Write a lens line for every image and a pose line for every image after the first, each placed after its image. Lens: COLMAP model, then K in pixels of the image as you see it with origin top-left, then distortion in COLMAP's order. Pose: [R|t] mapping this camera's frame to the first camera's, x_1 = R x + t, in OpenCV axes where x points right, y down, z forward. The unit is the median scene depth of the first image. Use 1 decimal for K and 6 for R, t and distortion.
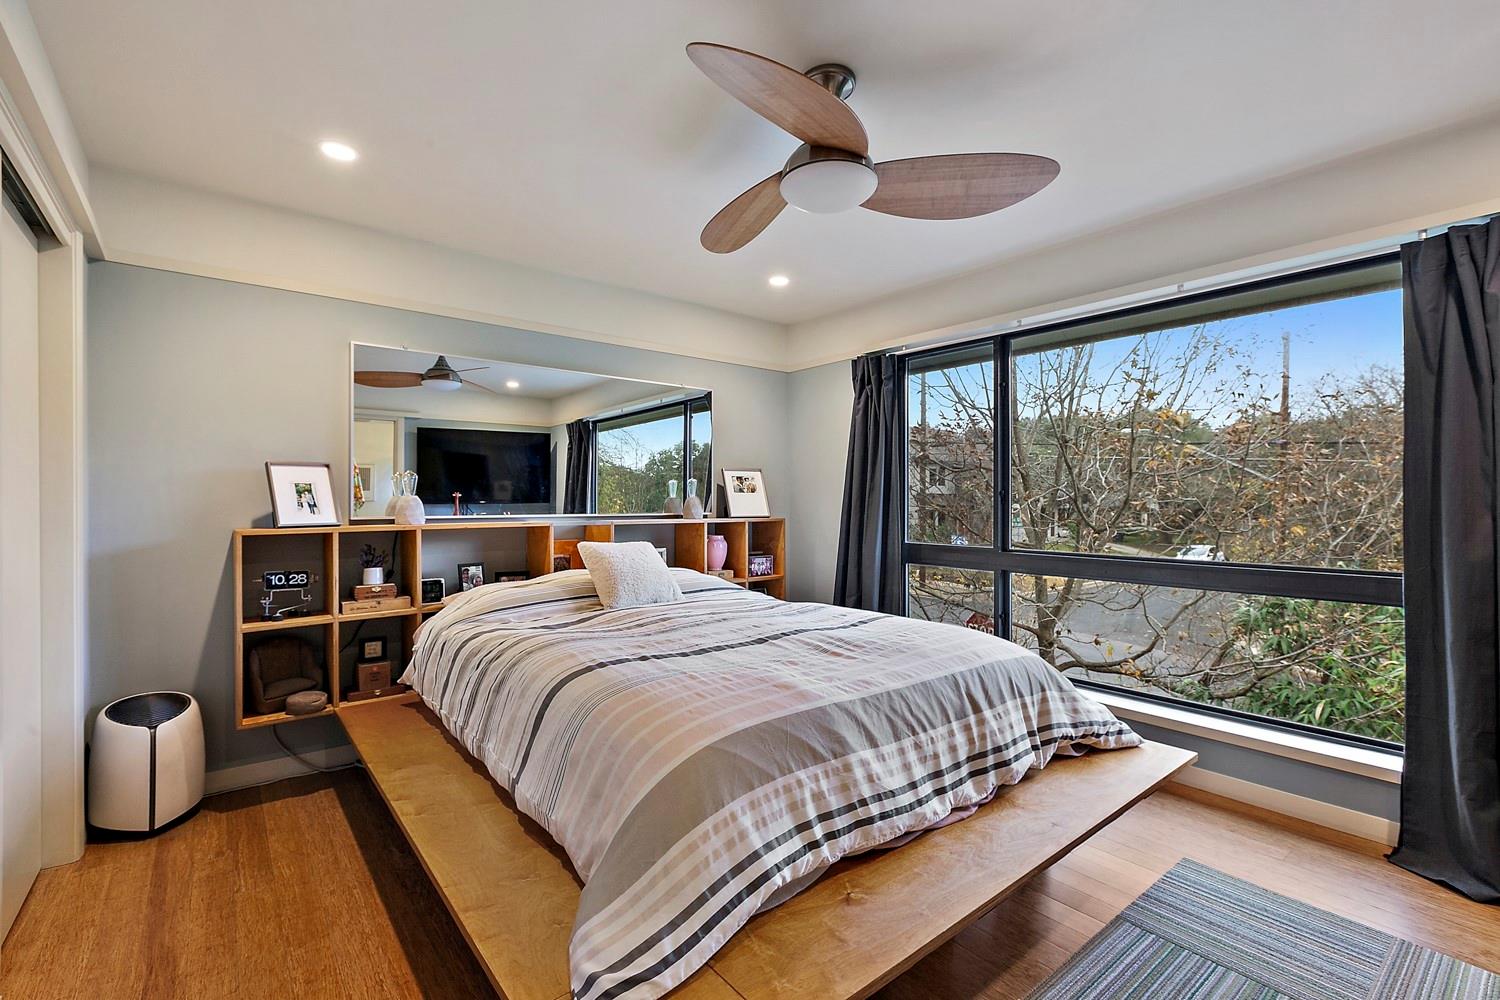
lens RADIAL K [[683.1, 0, 727.1], [0, 683.1, 488.9], [0, 0, 1]] dist [-0.008464, 0.000318]
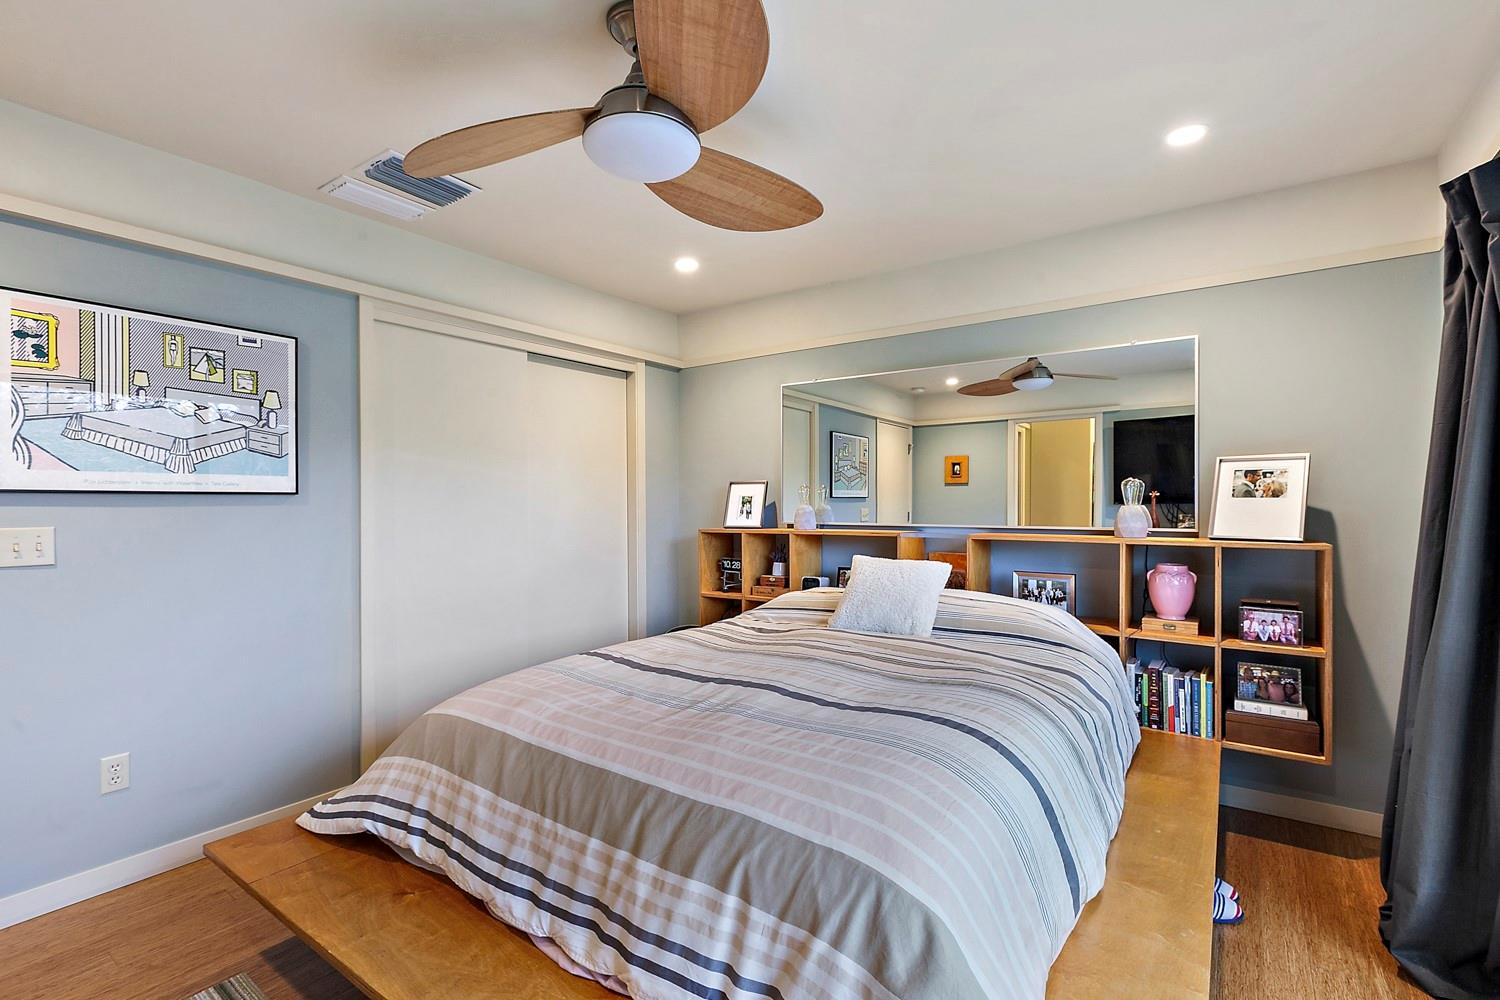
lens RADIAL K [[672.8, 0, 747.0], [0, 672.8, 499.8], [0, 0, 1]] dist [-0.002697, 0.000277]
pose [[0.271638, 0.001682, -0.962398, 0.690934], [0.026218, 0.999614, 0.009147, -0.013965], [0.962042, -0.027717, 0.271489, 0.630844]]
